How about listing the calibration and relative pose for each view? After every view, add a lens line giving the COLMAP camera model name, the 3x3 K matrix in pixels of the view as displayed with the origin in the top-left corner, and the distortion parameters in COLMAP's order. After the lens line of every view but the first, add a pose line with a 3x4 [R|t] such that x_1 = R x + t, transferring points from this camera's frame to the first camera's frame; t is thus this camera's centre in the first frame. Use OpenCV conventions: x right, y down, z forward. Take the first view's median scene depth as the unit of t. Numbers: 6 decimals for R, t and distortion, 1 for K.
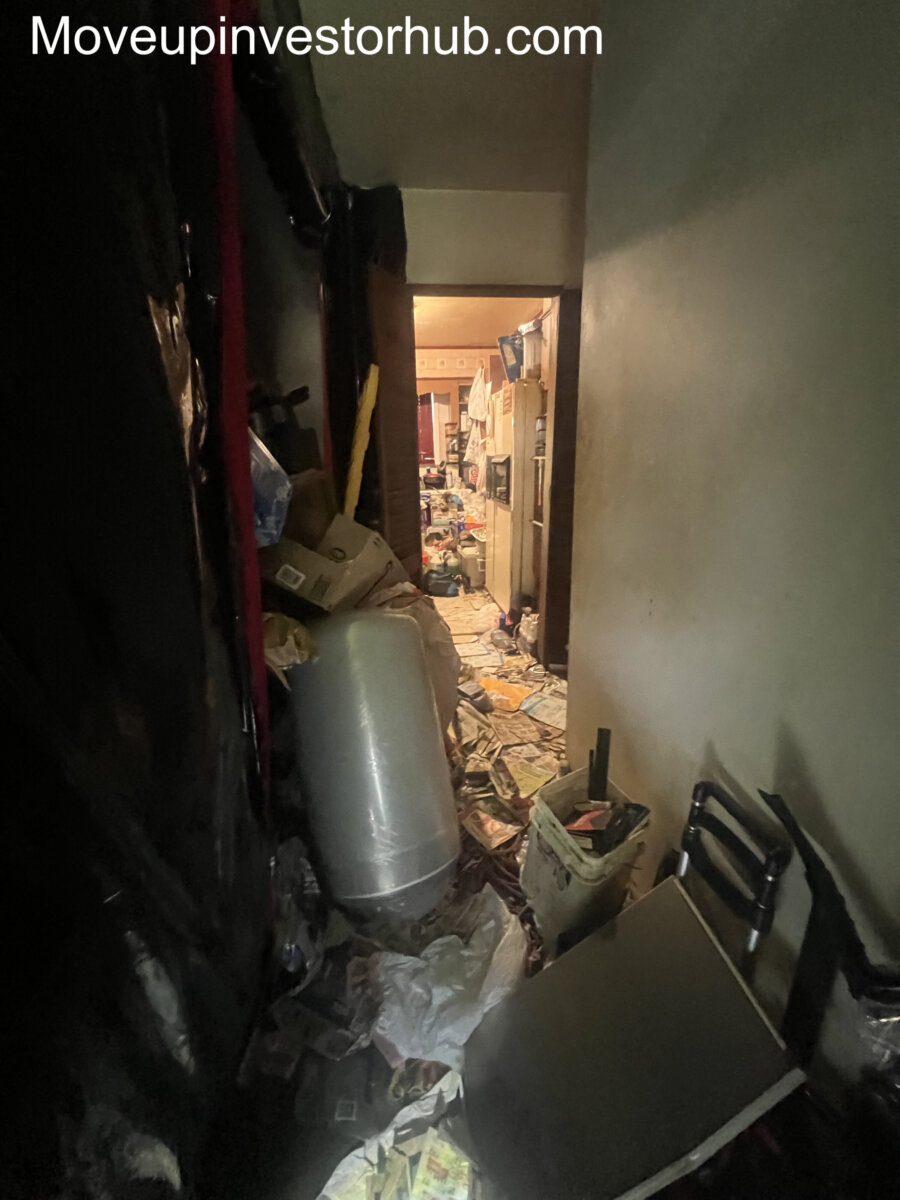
lens RADIAL K [[479.9, 0, 450.2], [0, 479.9, 595.8], [0, 0, 1]] dist [-0.001308, 0.000253]
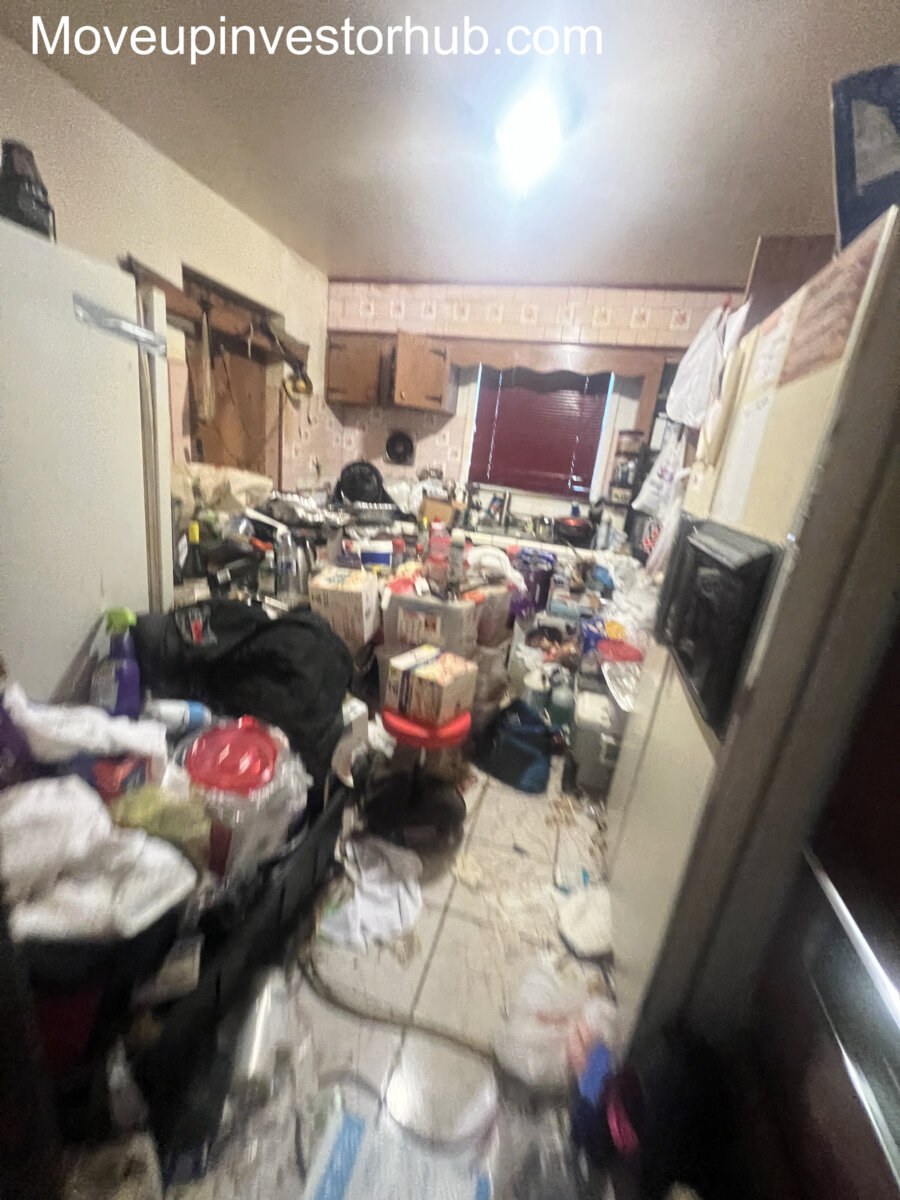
lens RADIAL K [[479.9, 0, 451.8], [0, 479.9, 603.4], [0, 0, 1]] dist [-0.001308, 0.000253]
pose [[0.915695, 0.233539, -0.327050, 0.038633], [-0.236188, 0.971174, 0.032200, -0.147863], [0.325143, 0.047760, 0.944458, 0.453034]]
